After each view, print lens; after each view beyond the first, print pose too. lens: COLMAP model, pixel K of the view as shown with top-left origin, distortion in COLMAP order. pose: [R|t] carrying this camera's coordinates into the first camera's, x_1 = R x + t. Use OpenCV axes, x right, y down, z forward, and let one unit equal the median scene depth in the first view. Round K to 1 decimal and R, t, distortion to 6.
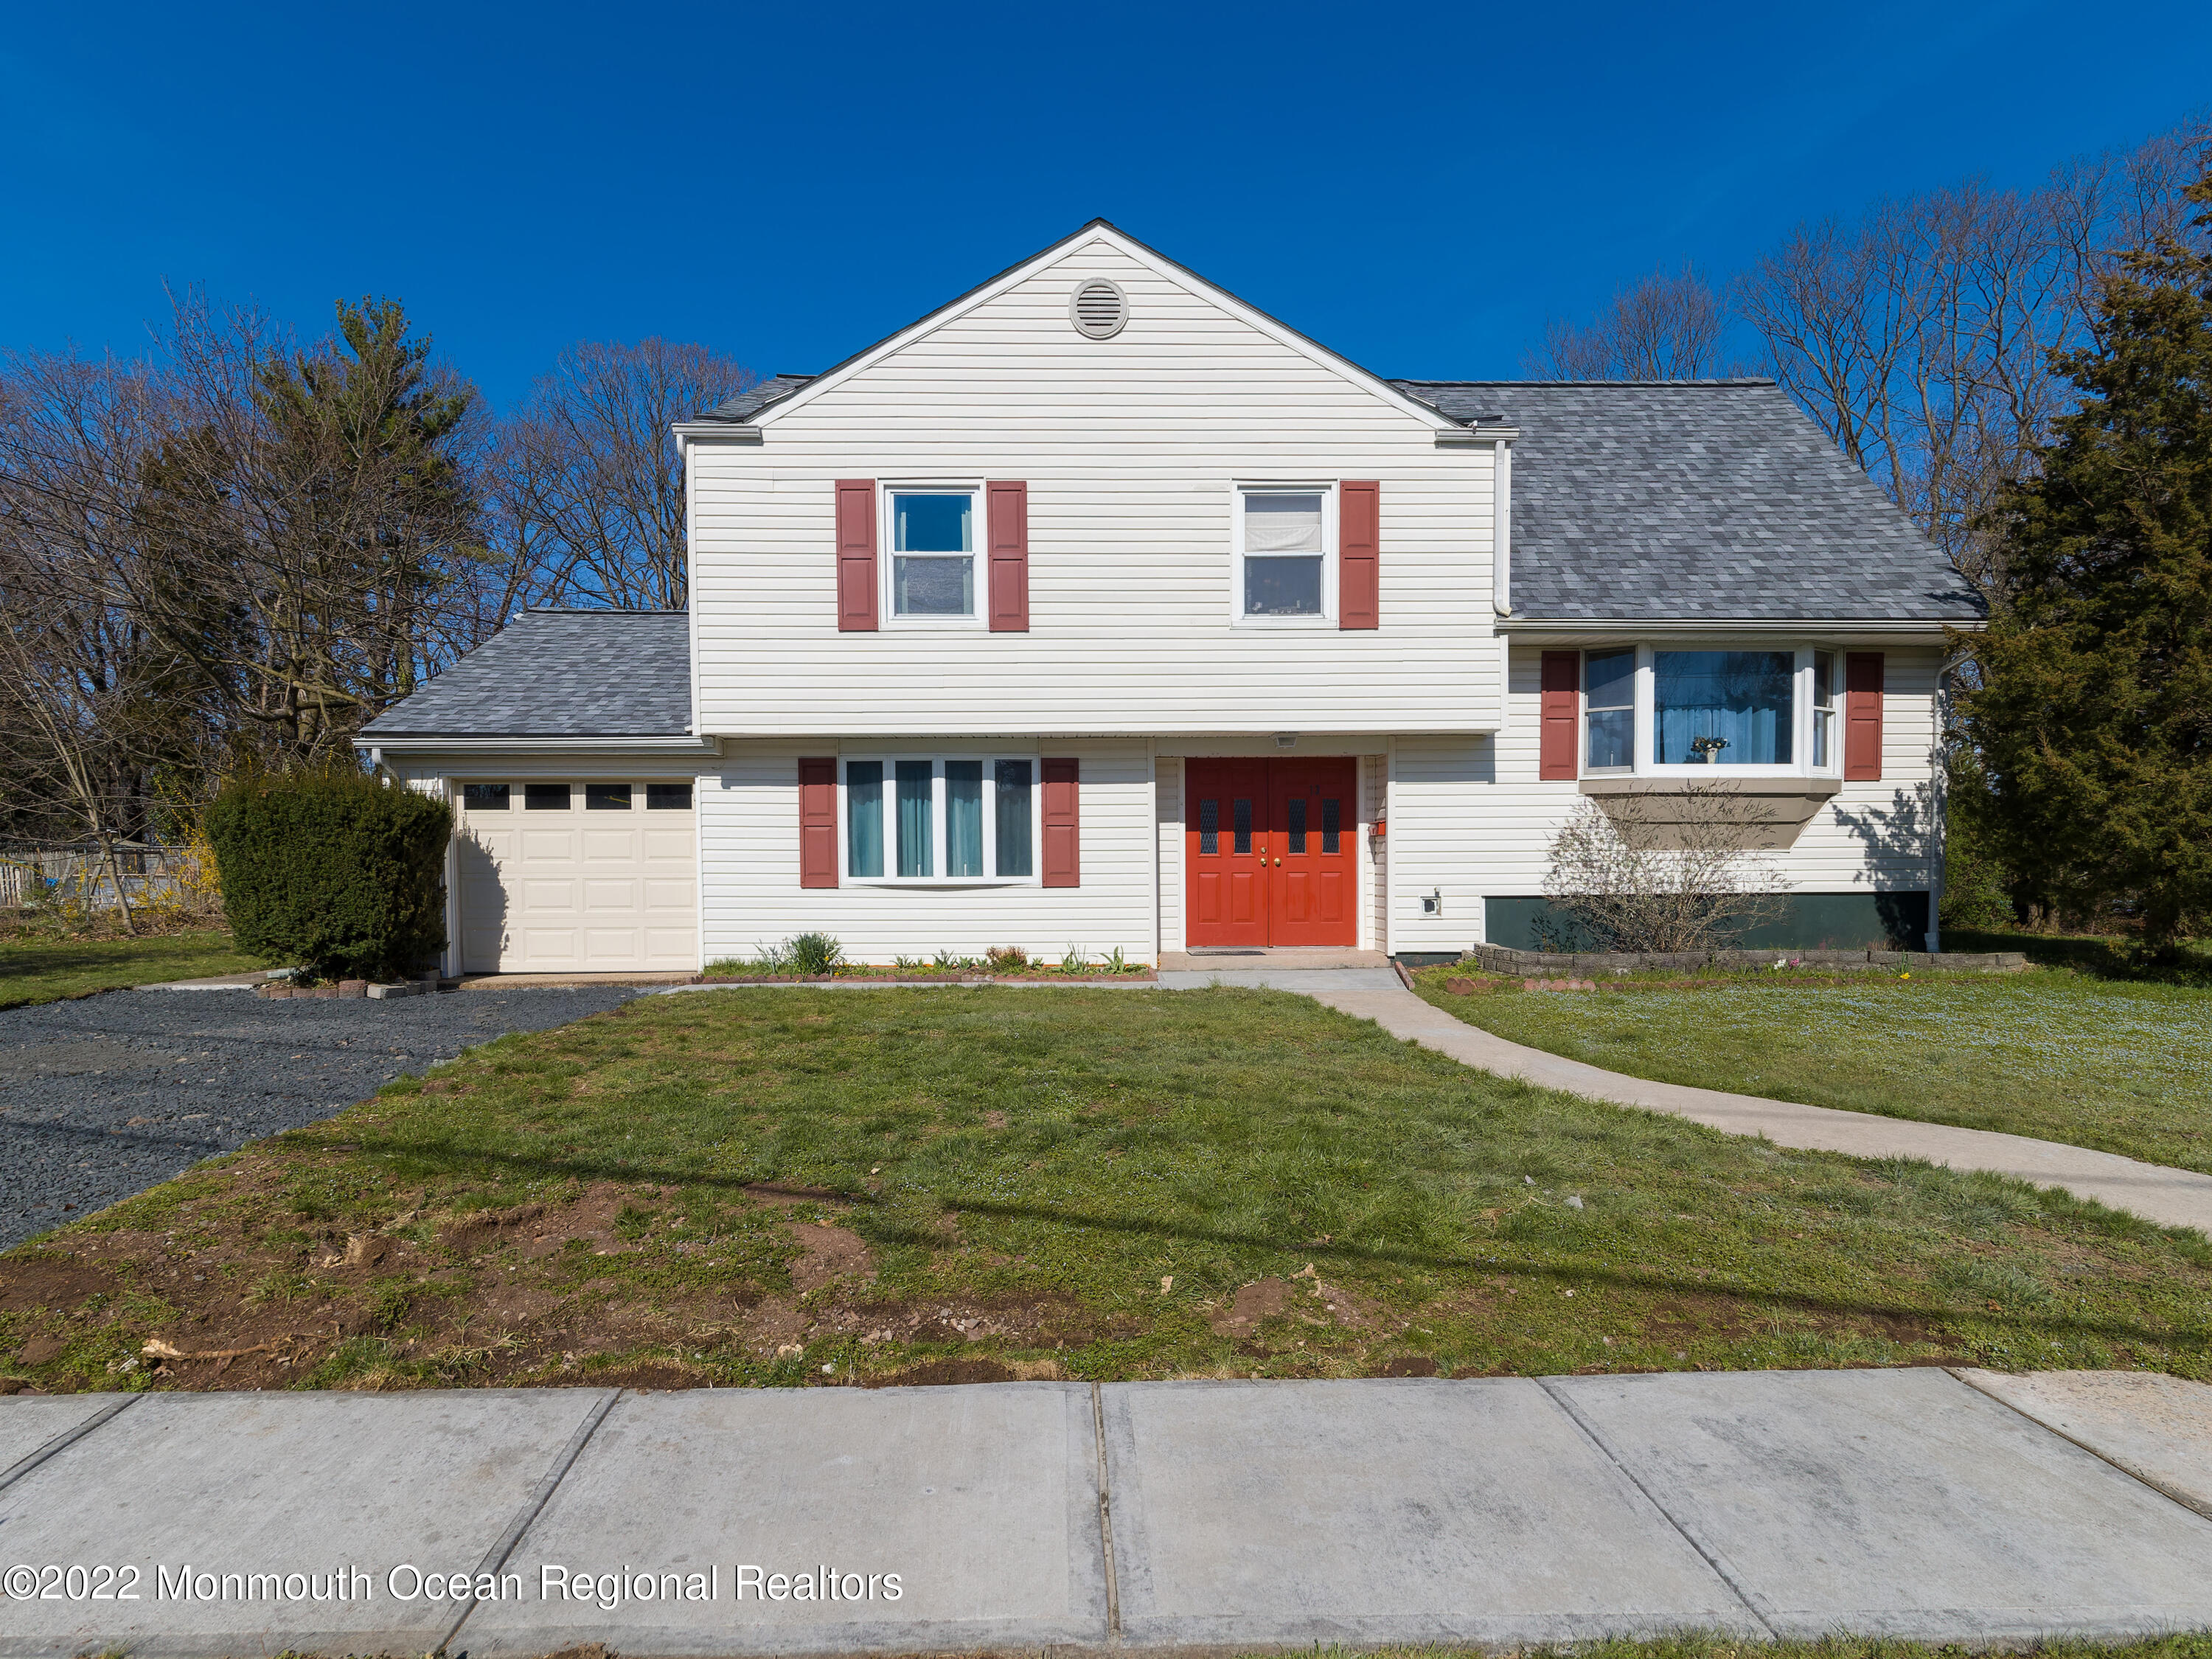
lens RADIAL K [[1143.3, 0, 1077.8], [0, 1143.3, 884.1], [0, 0, 1]] dist [0.002709, -0.000213]
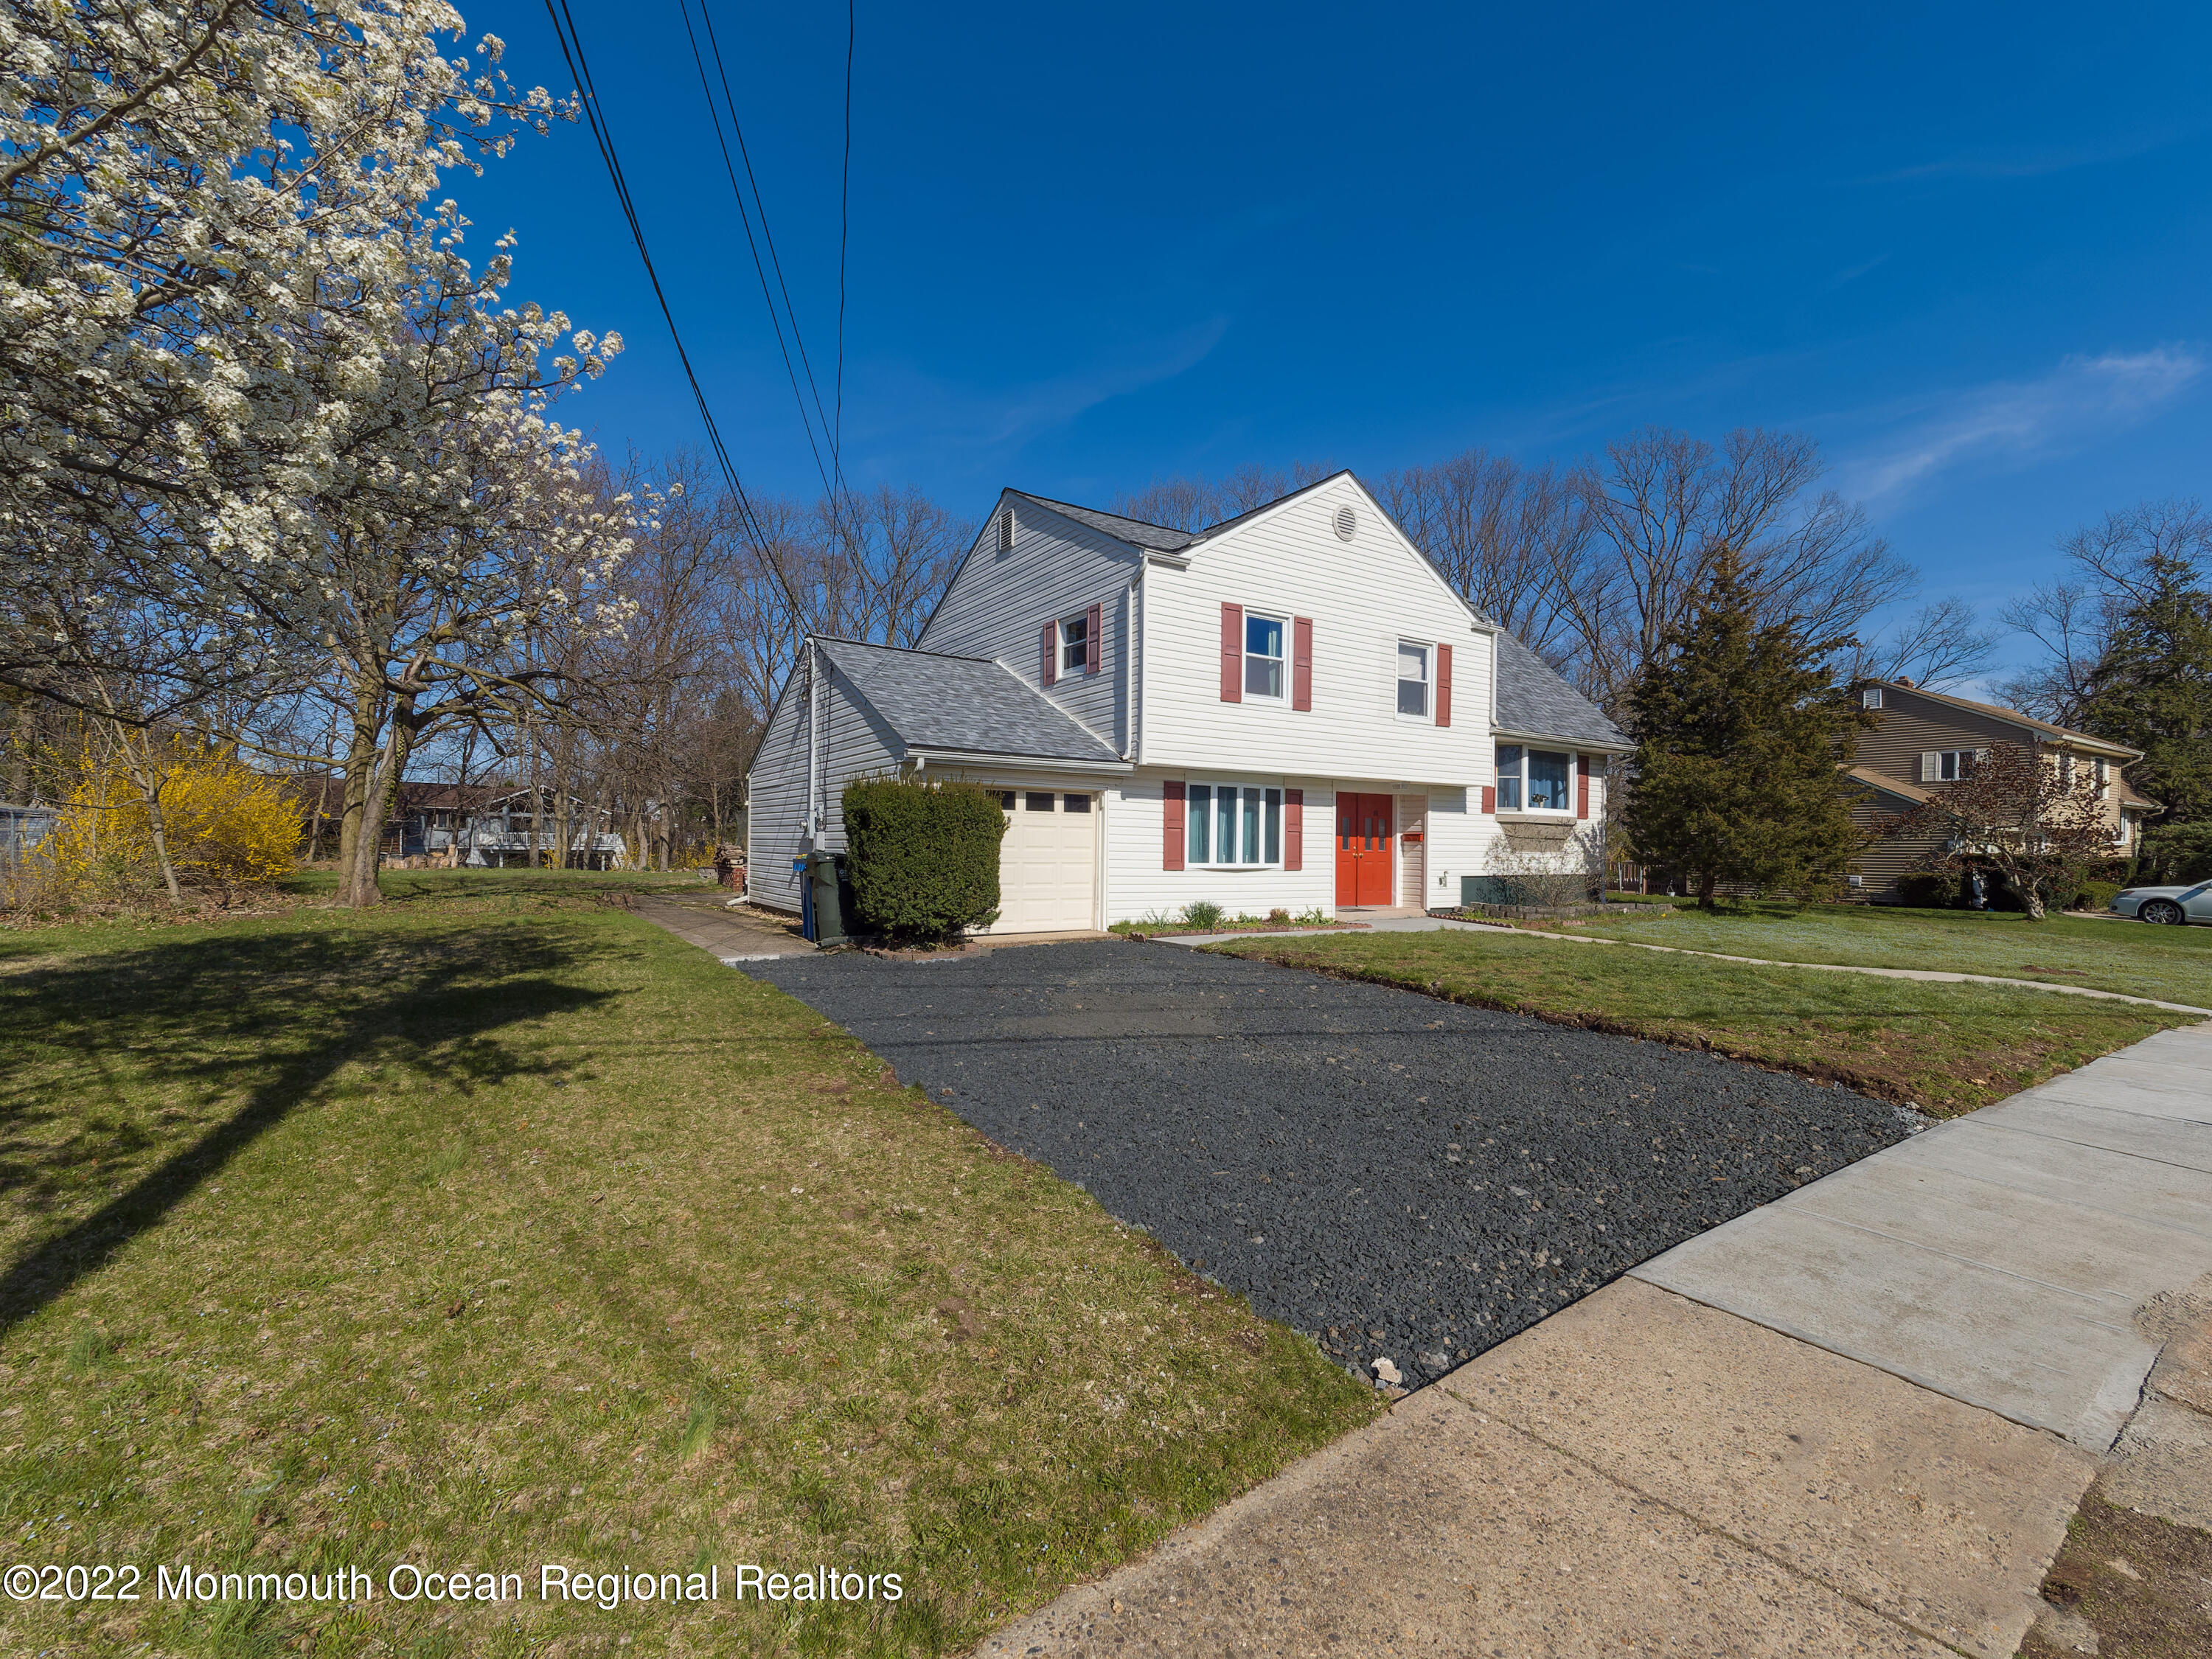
lens RADIAL K [[915.4, 0, 1085.0], [0, 915.4, 827.4], [0, 0, 1]] dist [0.038441, -0.029716]
pose [[0.862085, 0.027139, 0.506036, -0.911986], [-0.008688, 0.999210, -0.038787, -0.004901], [-0.506689, 0.029041, 0.861639, 0.047664]]
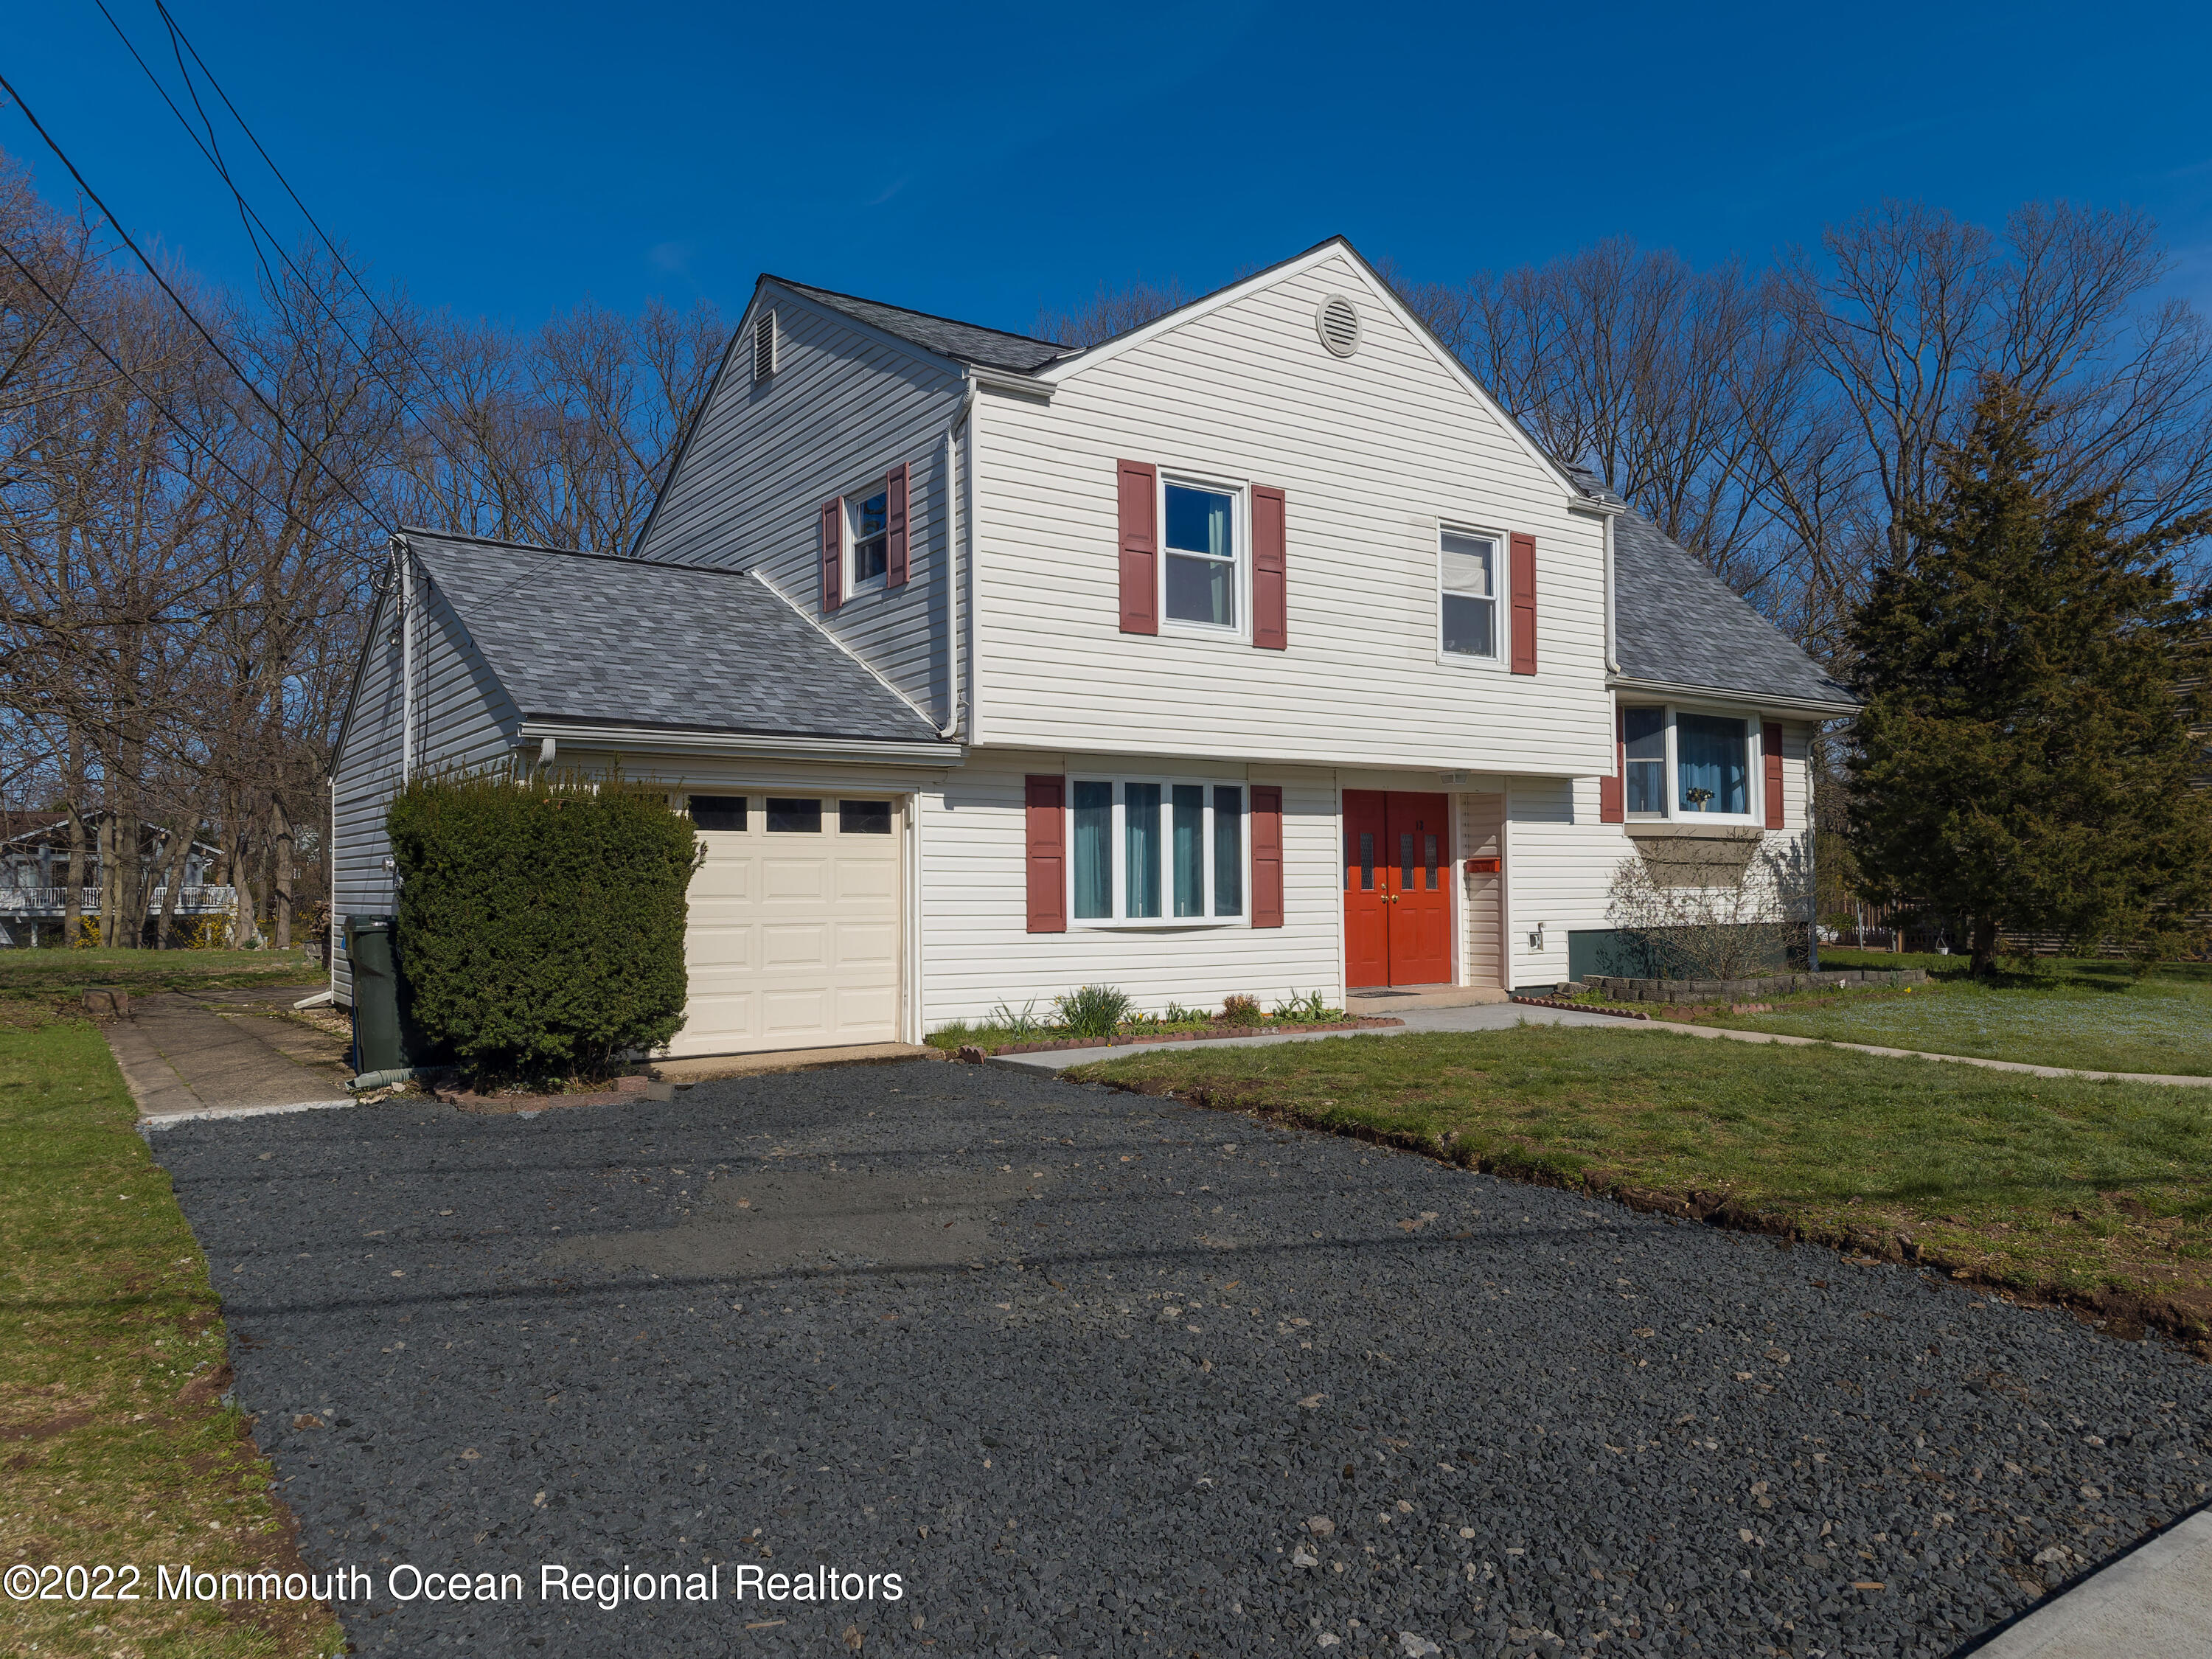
lens RADIAL K [[1484.5, 0, 1070.5], [0, 1484.5, 822.5], [0, 0, 1]] dist [-0.000818, 0.007753]
pose [[0.849494, 0.023753, 0.527063, -0.772999], [0.011491, 0.997916, -0.063493, -0.007433], [-0.527473, 0.059993, 0.847451, 0.078058]]
